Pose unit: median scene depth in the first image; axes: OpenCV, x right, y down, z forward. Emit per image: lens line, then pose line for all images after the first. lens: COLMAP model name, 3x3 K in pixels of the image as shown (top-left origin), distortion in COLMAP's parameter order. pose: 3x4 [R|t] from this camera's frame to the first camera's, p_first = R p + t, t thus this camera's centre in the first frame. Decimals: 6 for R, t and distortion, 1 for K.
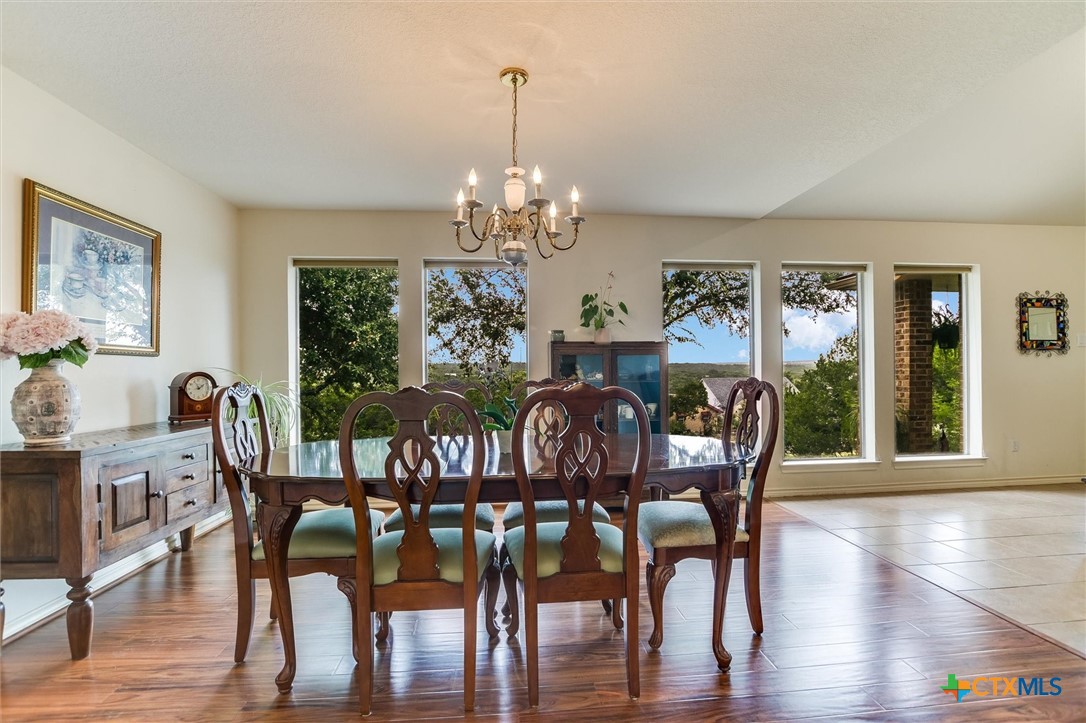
lens RADIAL K [[479.8, 0, 551.3], [0, 479.8, 368.9], [0, 0, 1]] dist [-0.026362, 0.000676]
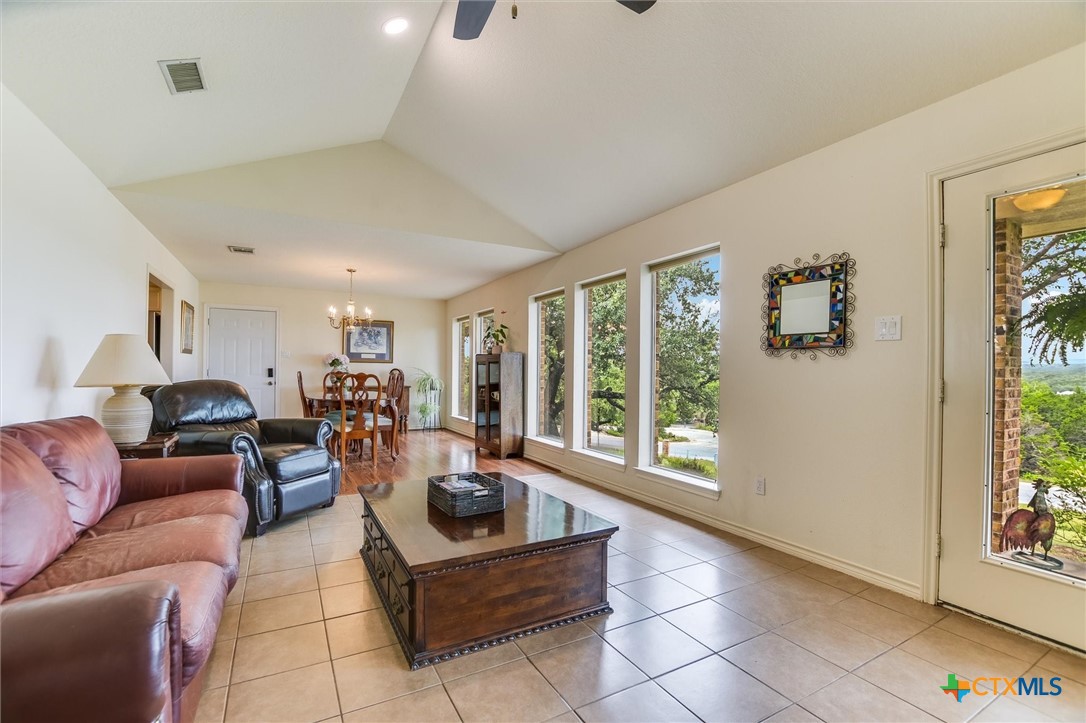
lens RADIAL K [[479.8, 0, 540.9], [0, 479.8, 364.1], [0, 0, 1]] dist [-0.026362, 0.000676]
pose [[0.411108, 0.003682, -0.911579, 1.034672], [-0.003185, 0.999992, 0.002603, -0.014228], [0.911581, 0.001834, 0.411116, 0.278023]]
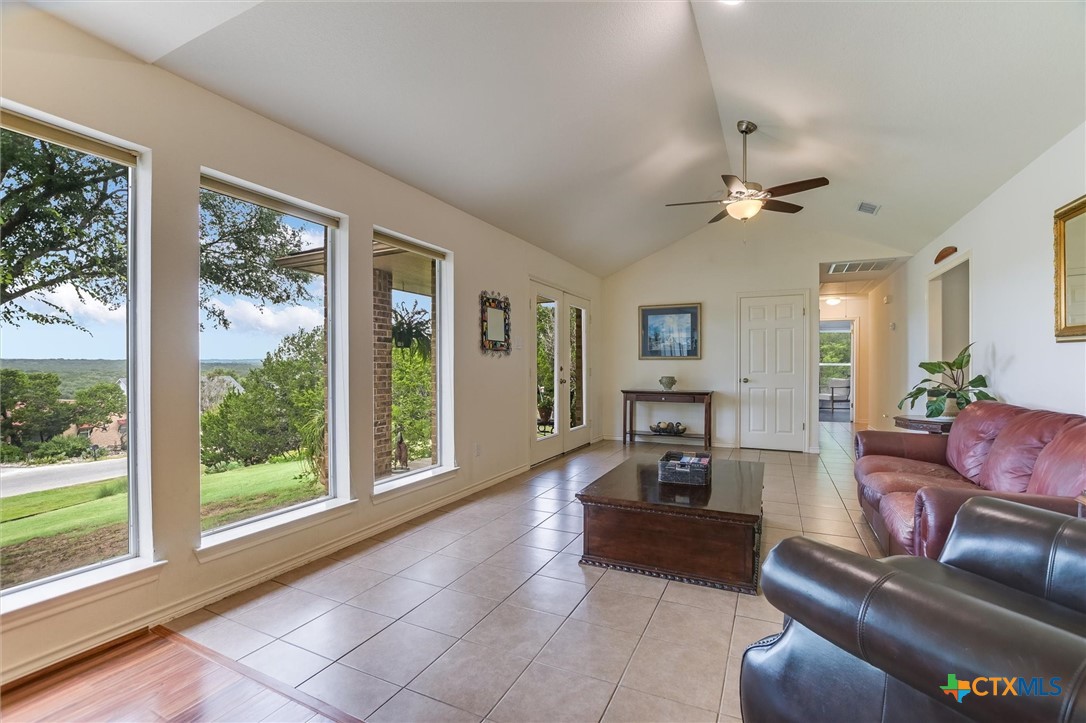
lens RADIAL K [[479.8, 0, 549.0], [0, 479.8, 370.4], [0, 0, 1]] dist [-0.026362, 0.000676]
pose [[0.497795, 0.000070, 0.867295, 0.146355], [-0.005019, 0.999983, 0.002800, -0.000871], [-0.867280, -0.005746, 0.497787, 0.264689]]
